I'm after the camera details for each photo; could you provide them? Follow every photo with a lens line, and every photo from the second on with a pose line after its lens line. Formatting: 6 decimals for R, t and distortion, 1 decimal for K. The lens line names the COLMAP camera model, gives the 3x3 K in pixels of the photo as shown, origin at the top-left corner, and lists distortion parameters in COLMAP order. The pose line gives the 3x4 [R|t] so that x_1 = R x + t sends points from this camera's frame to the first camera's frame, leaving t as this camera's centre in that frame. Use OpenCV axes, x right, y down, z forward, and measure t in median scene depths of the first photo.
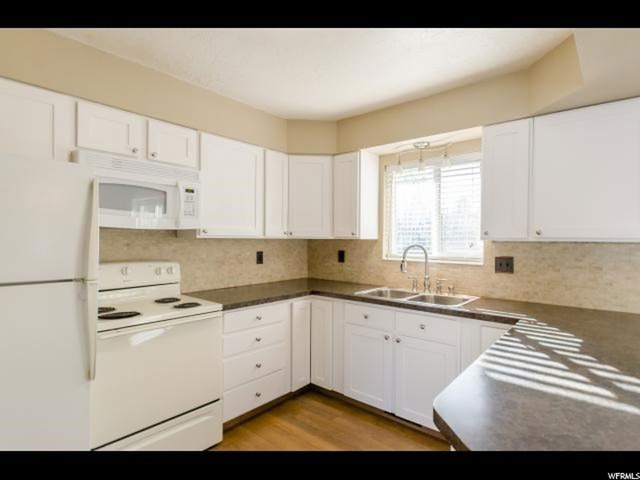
lens RADIAL K [[343.3, 0, 316.8], [0, 343.3, 236.9], [0, 0, 1]] dist [0.002235, 0.000350]
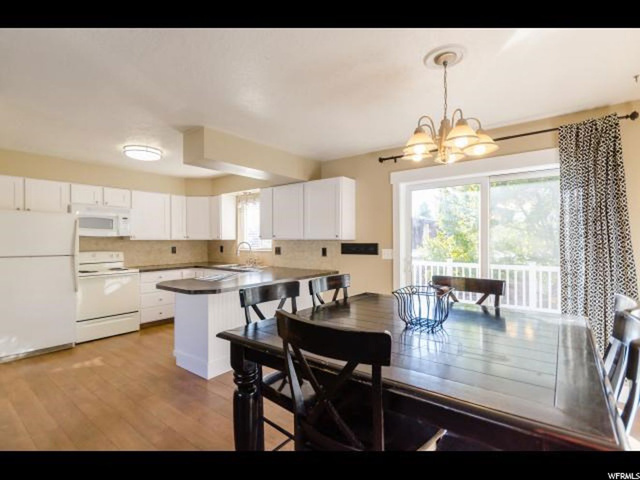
lens RADIAL K [[314.3, 0, 319.9], [0, 314.3, 236.6], [0, 0, 1]] dist [0.003967, -0.000445]
pose [[0.998874, -0.011416, 0.046043, 0.710918], [0.011627, 0.999923, -0.004319, 0.003296], [-0.045990, 0.004849, 0.998930, -0.970752]]
